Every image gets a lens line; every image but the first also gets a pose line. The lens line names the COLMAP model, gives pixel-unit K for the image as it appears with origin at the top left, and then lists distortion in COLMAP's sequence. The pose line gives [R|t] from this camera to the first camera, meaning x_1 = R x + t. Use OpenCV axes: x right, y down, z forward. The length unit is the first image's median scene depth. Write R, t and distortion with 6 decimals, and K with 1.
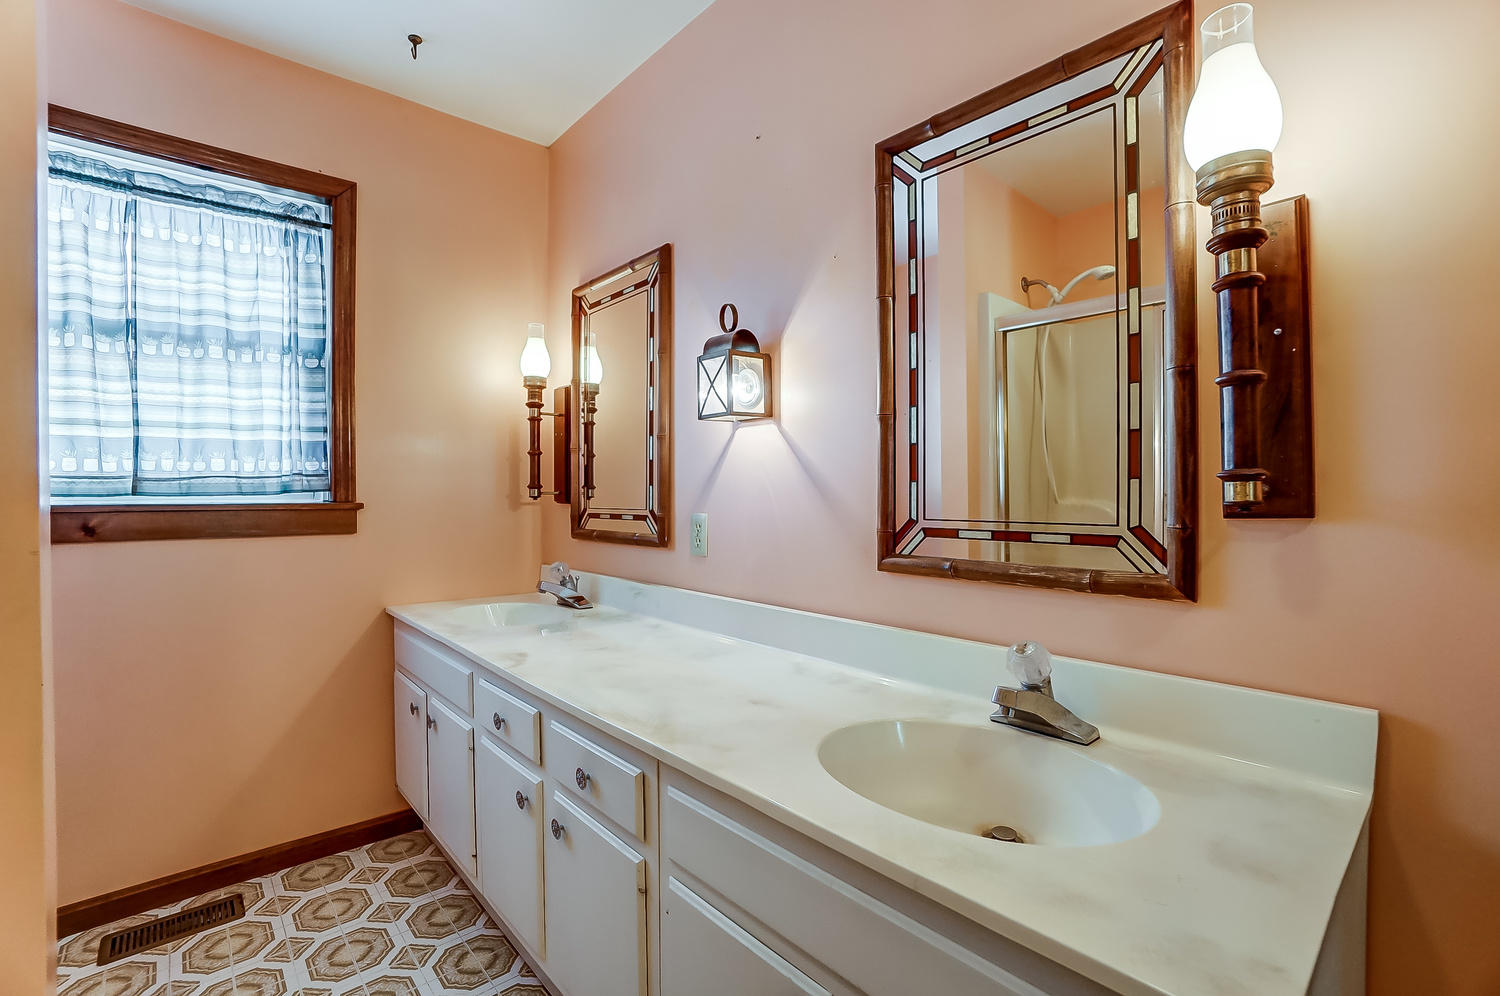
lens RADIAL K [[675.8, 0, 750.0], [0, 675.8, 498.0], [0, 0, 1]] dist [-0.059544, 0.022512]
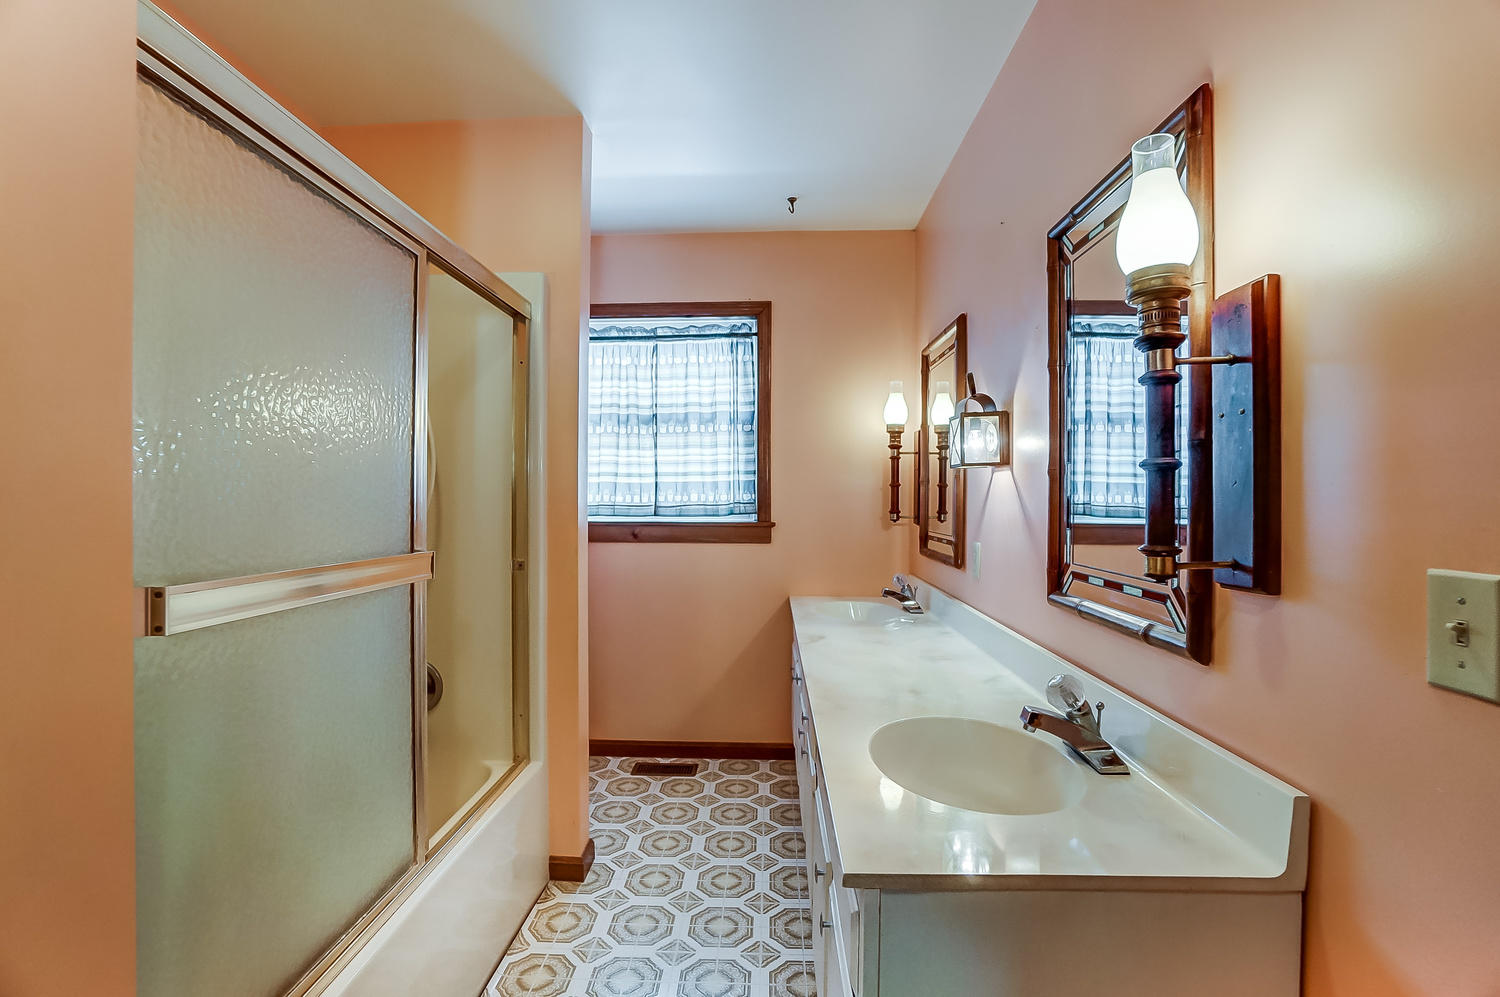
lens RADIAL K [[675.8, 0, 750.0], [0, 675.8, 498.5], [0, 0, 1]] dist [-0.059544, 0.022512]
pose [[0.733678, 0.006922, -0.679462, 0.414525], [-0.009937, 0.999950, -0.000543, -0.047926], [0.679425, 0.007150, 0.733710, -0.126674]]
